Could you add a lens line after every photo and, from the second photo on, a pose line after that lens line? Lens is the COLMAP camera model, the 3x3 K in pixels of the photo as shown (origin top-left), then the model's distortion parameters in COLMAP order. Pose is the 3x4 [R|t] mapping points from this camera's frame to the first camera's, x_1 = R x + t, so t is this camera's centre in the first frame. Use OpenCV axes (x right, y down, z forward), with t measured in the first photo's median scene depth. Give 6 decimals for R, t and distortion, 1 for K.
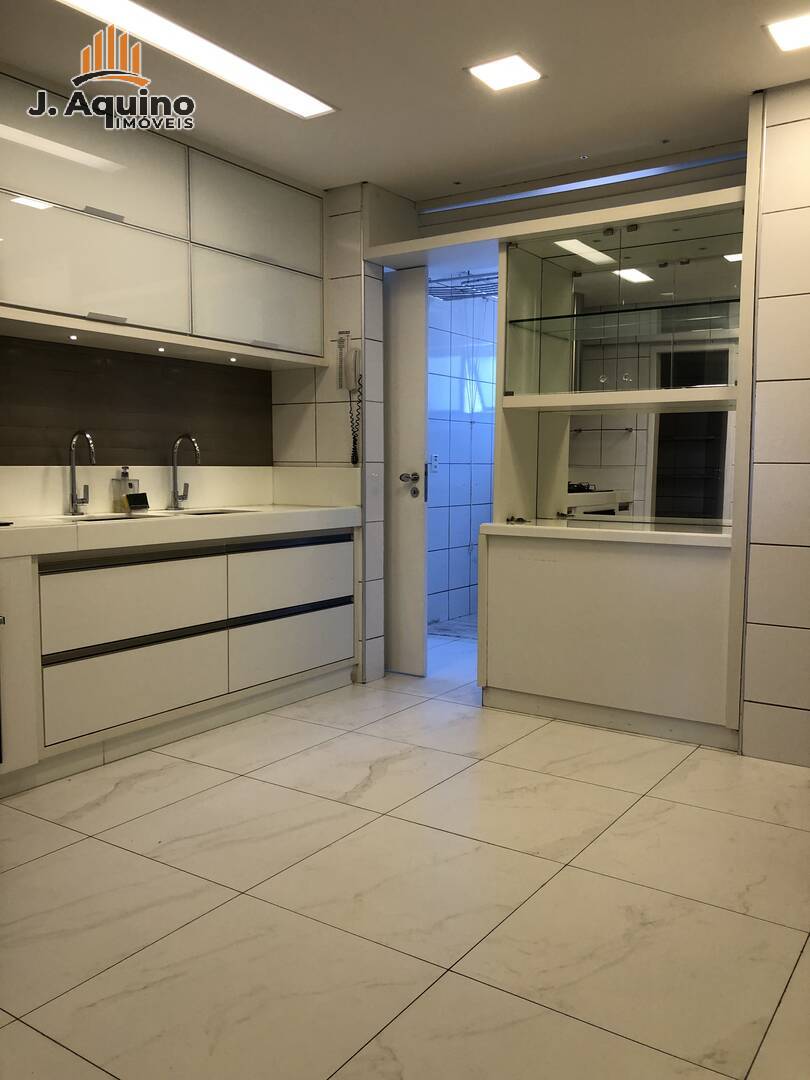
lens RADIAL K [[886.4, 0, 413.6], [0, 886.4, 543.6], [0, 0, 1]] dist [0.046037, -0.063705]
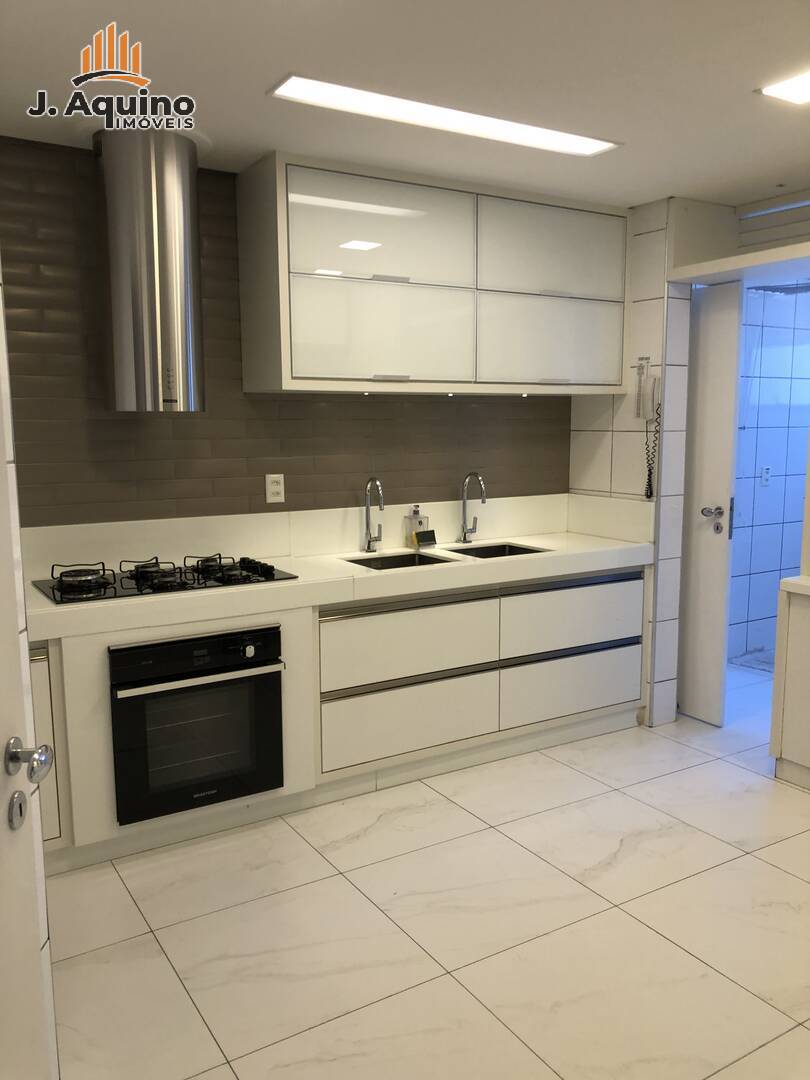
lens RADIAL K [[886.4, 0, 406.8], [0, 886.4, 539.8], [0, 0, 1]] dist [0.046037, -0.063705]
pose [[0.908523, 0.050586, -0.414761, 0.107006], [-0.026799, 0.997655, 0.062975, -0.111271], [0.416974, -0.046099, 0.907749, 0.032886]]
